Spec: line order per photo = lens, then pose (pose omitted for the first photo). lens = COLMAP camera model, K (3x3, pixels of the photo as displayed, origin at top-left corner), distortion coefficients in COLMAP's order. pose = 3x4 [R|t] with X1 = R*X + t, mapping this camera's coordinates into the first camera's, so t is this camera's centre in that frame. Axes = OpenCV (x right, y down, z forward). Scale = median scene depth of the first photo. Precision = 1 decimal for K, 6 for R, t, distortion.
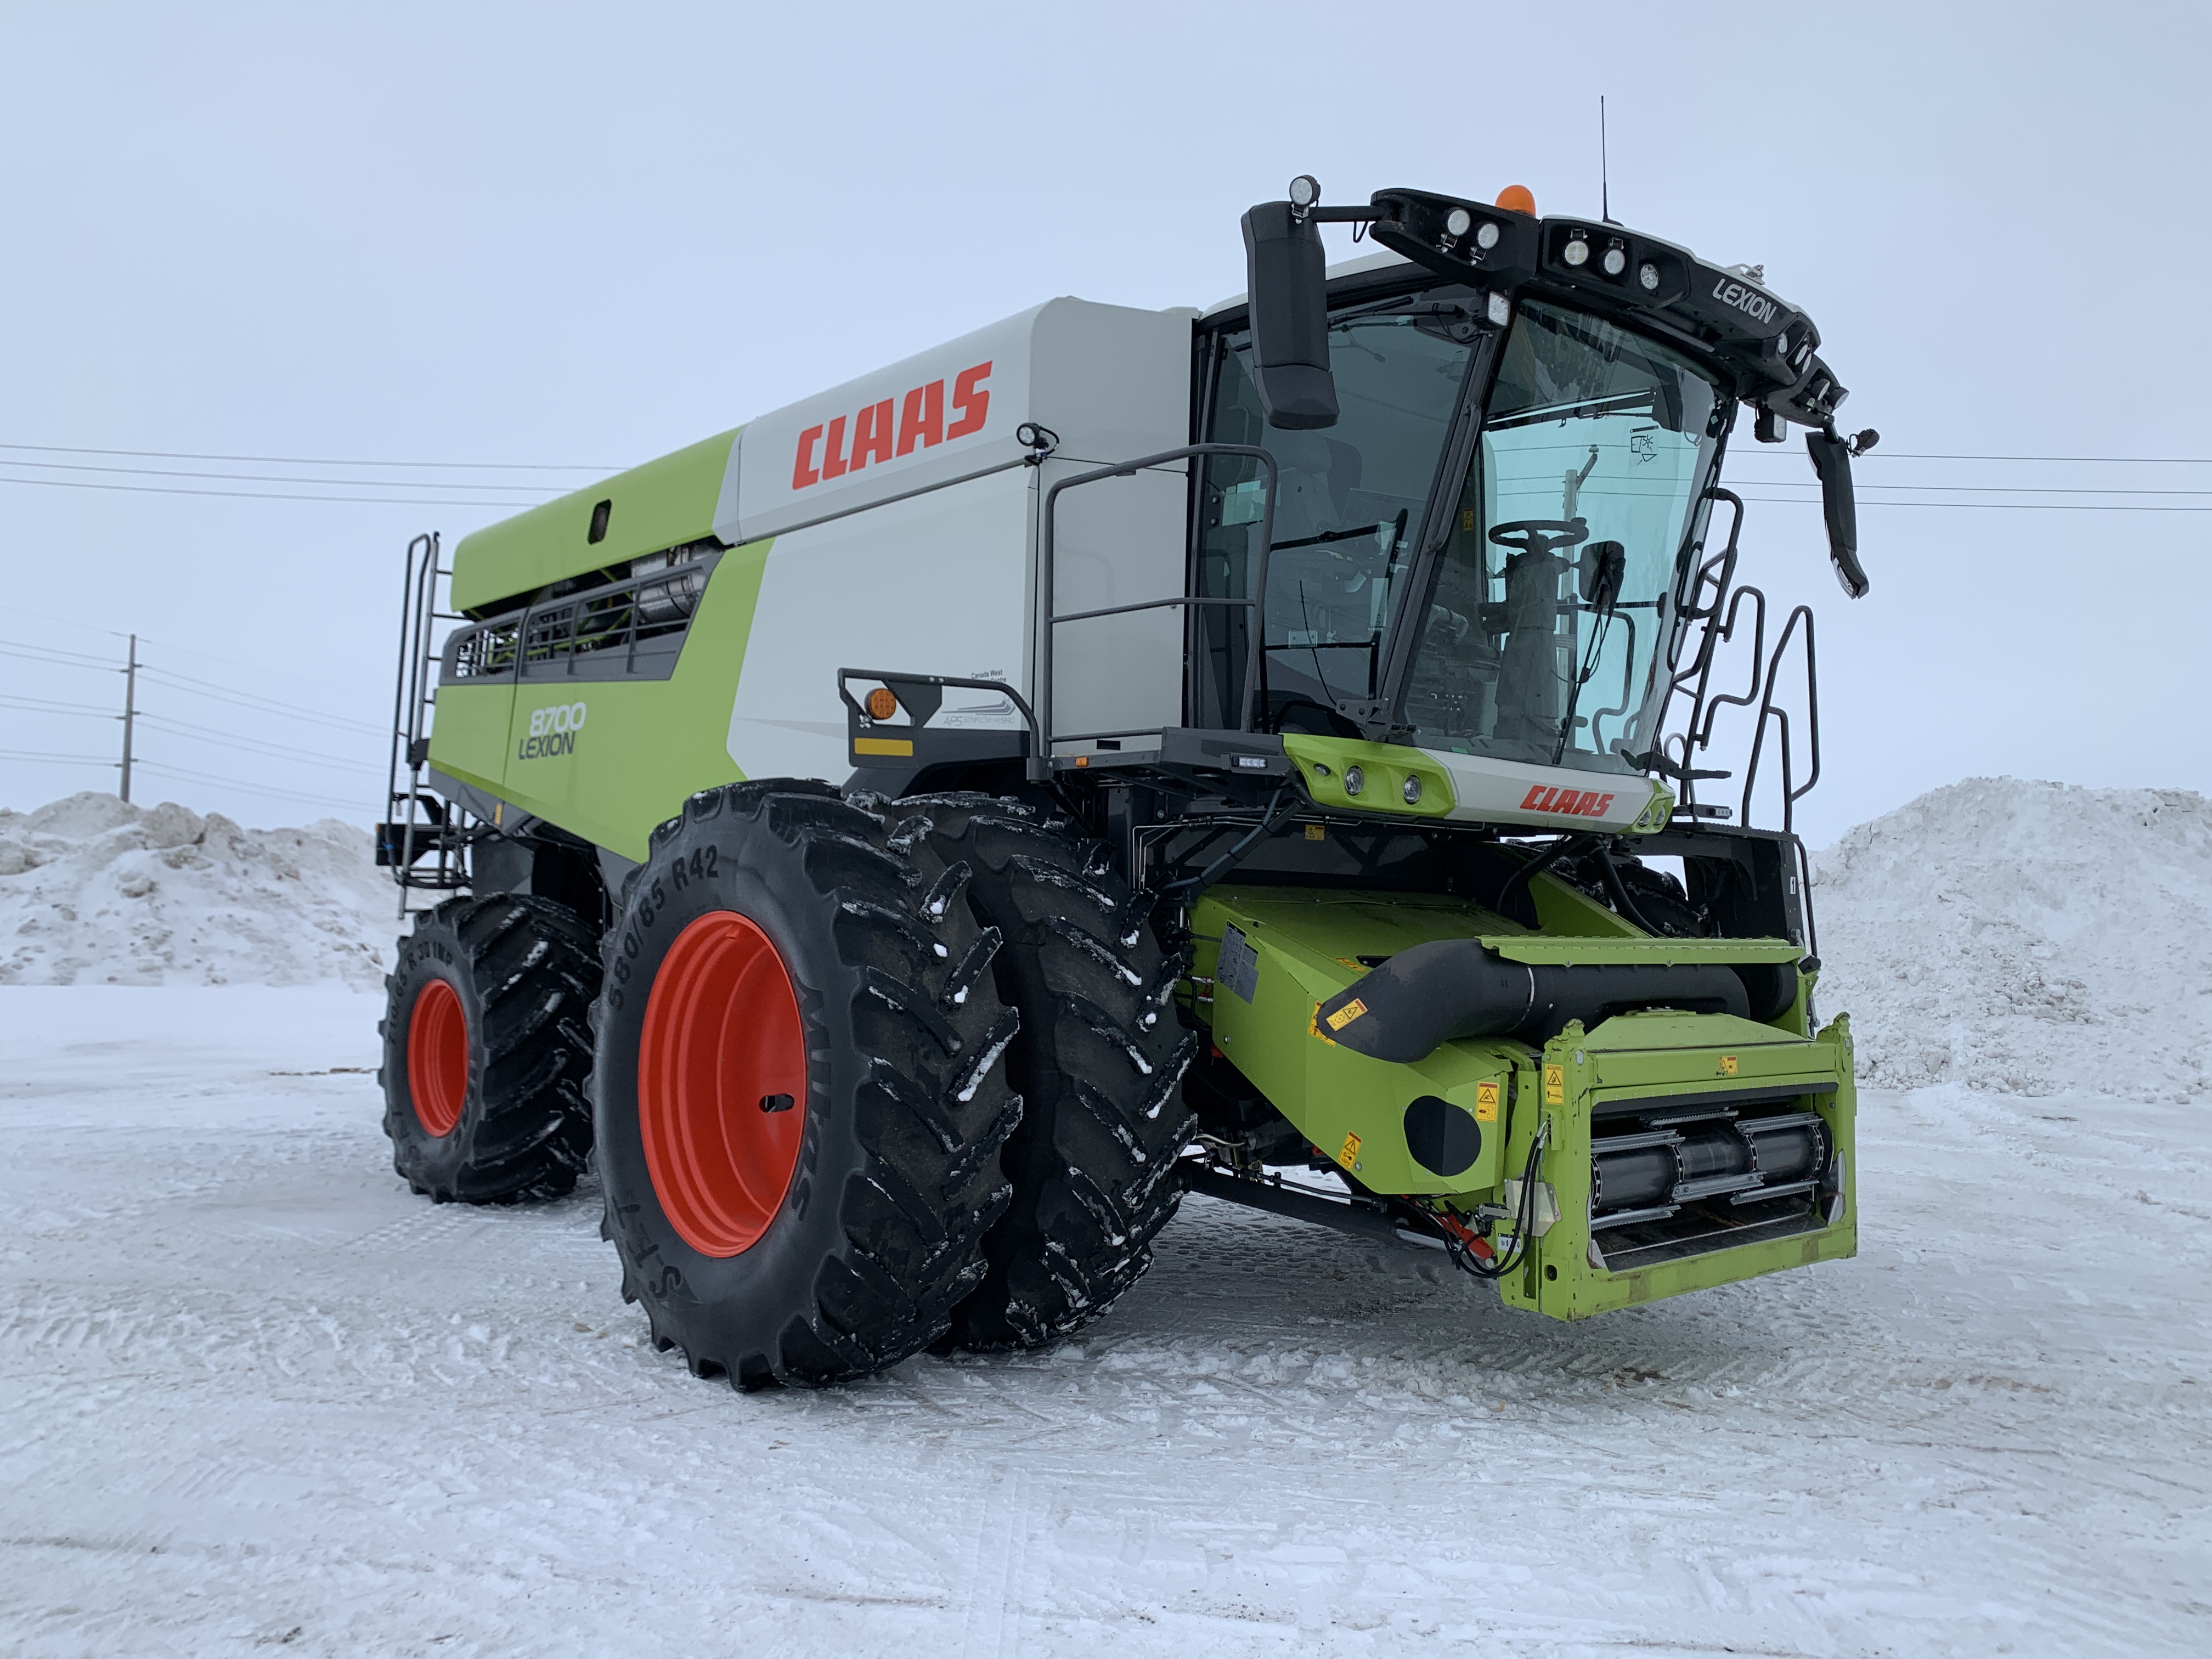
lens RADIAL K [[1689.1, 0, 1106.0], [0, 1689.1, 829.5], [0, 0, 1]] dist [0.058908, -0.001480]
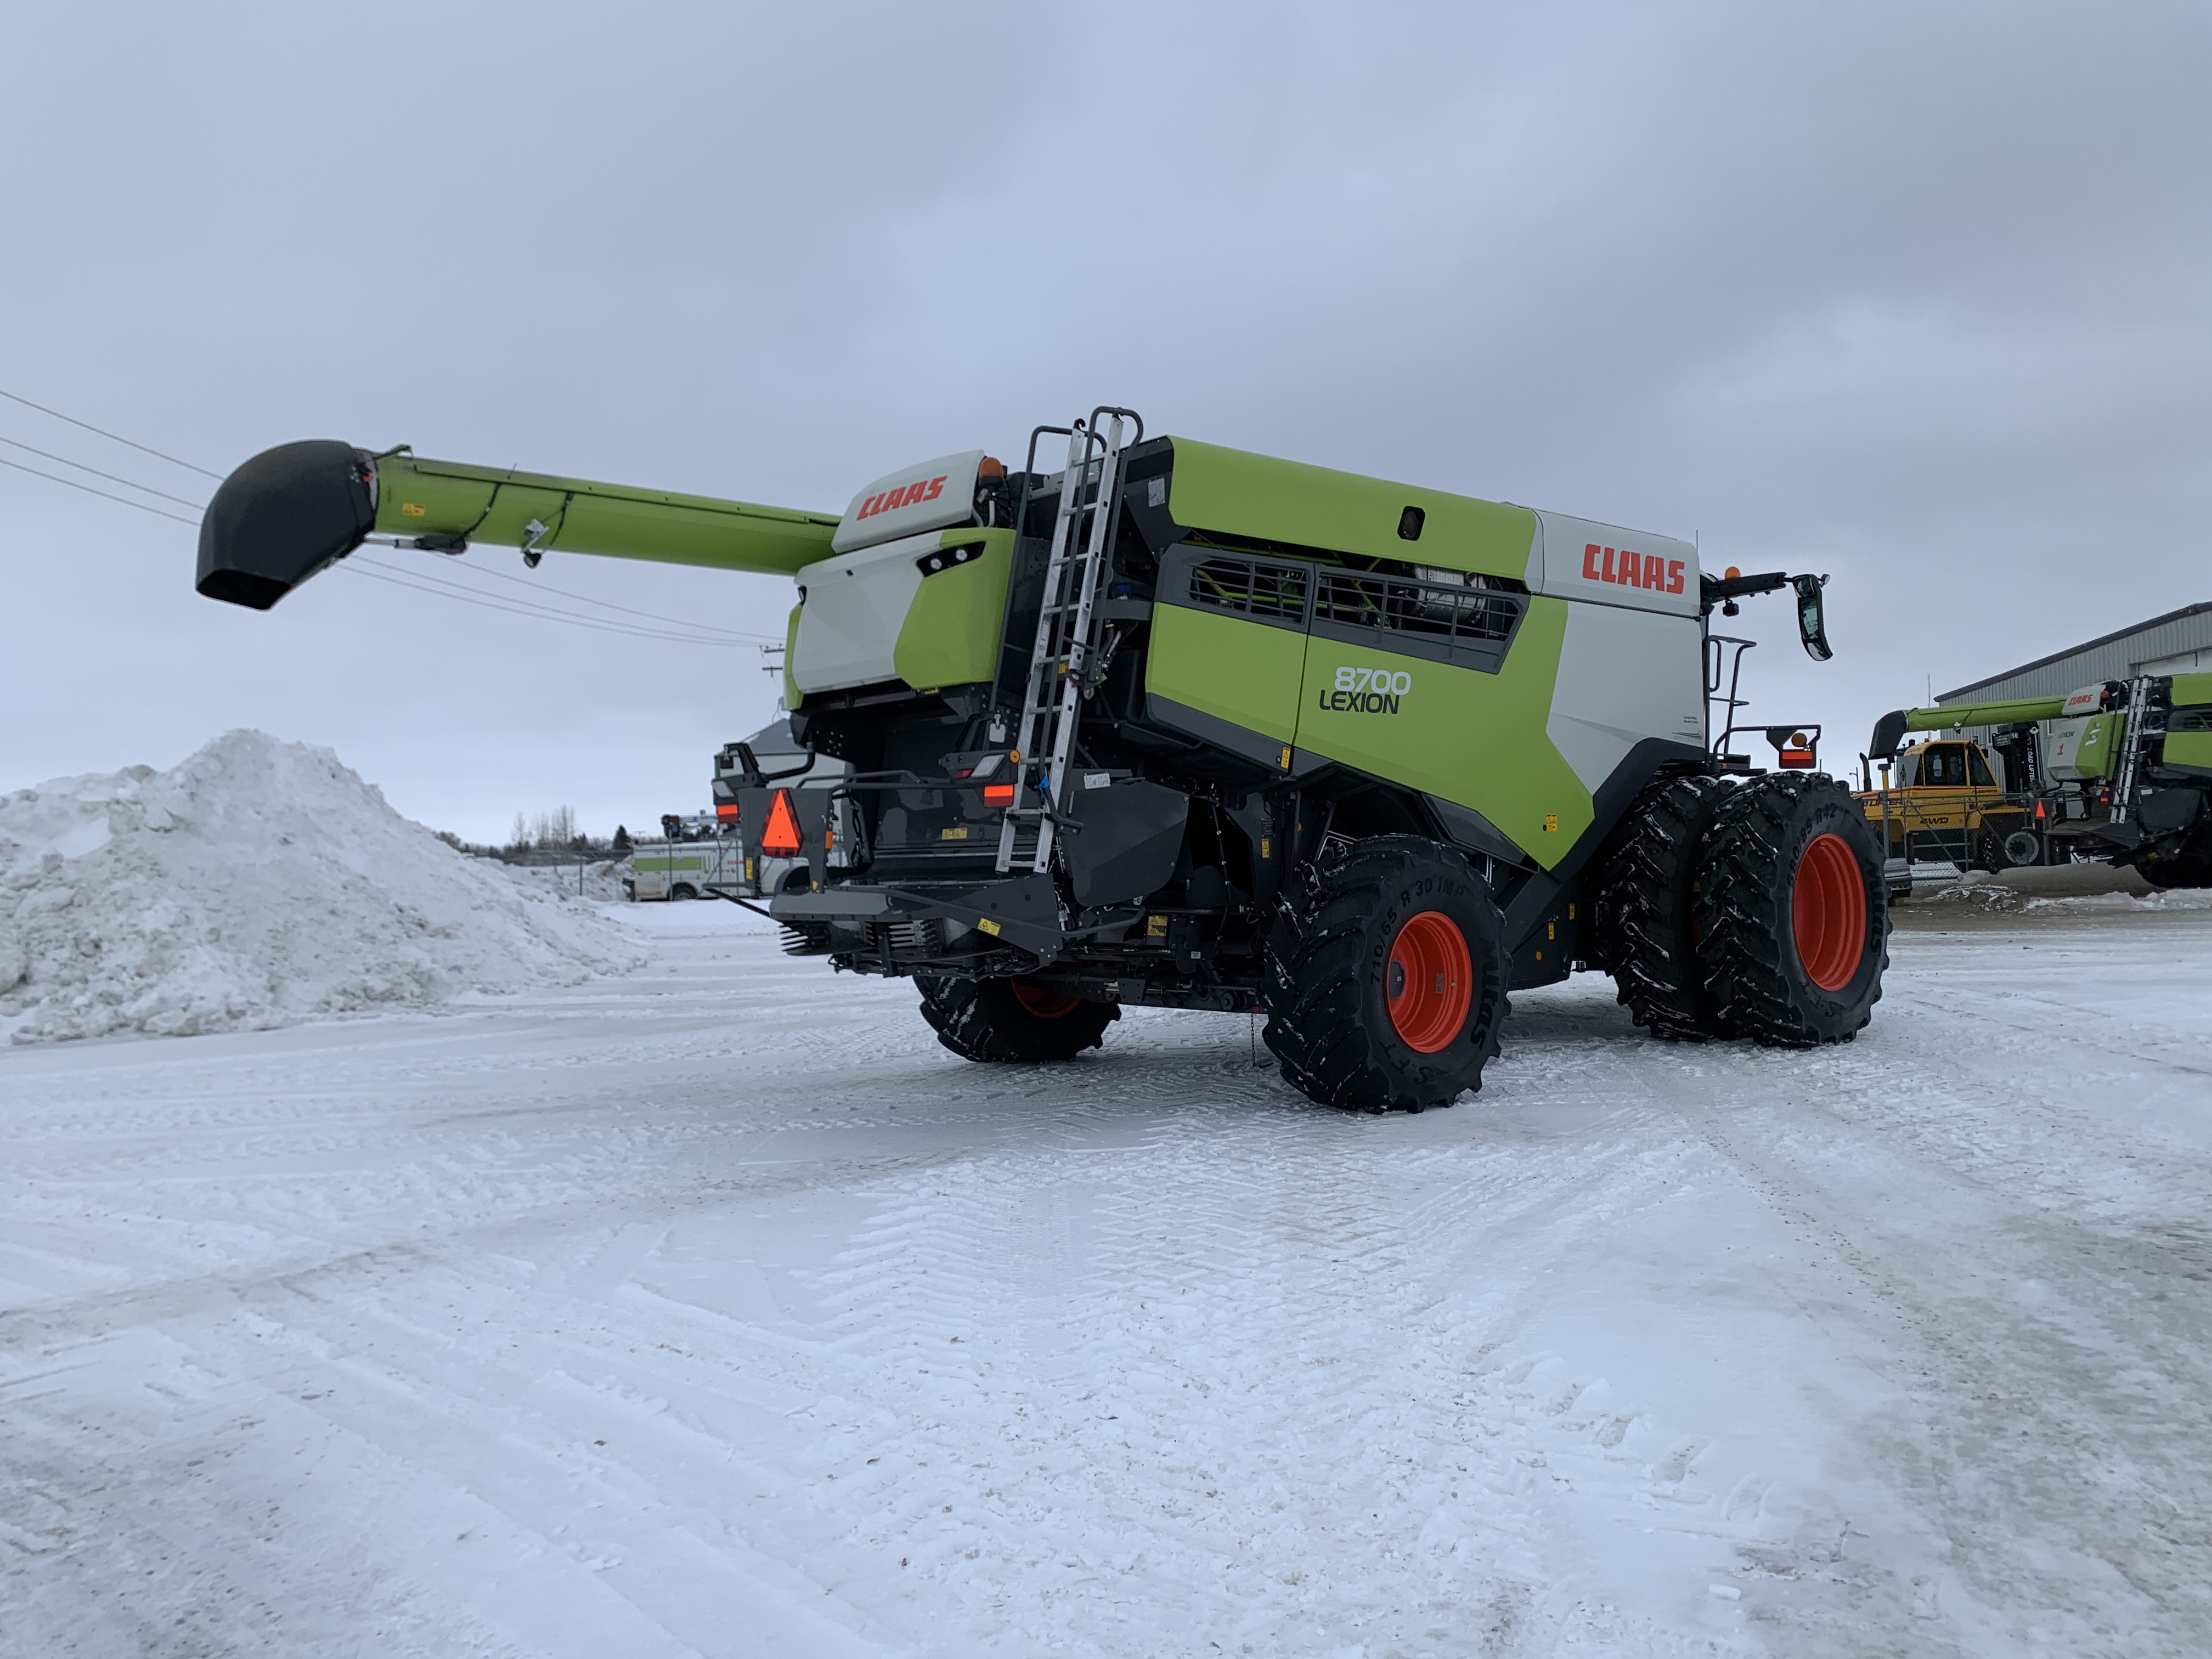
lens RADIAL K [[1708.1, 0, 1106.0], [0, 1708.1, 829.5], [0, 0, 1]] dist [-0.056620, -0.001516]
pose [[-0.017861, -0.018199, 0.999675, -1.888171], [-0.027885, 0.999454, 0.017697, 0.024436], [-0.999452, -0.027560, -0.018359, 1.554012]]
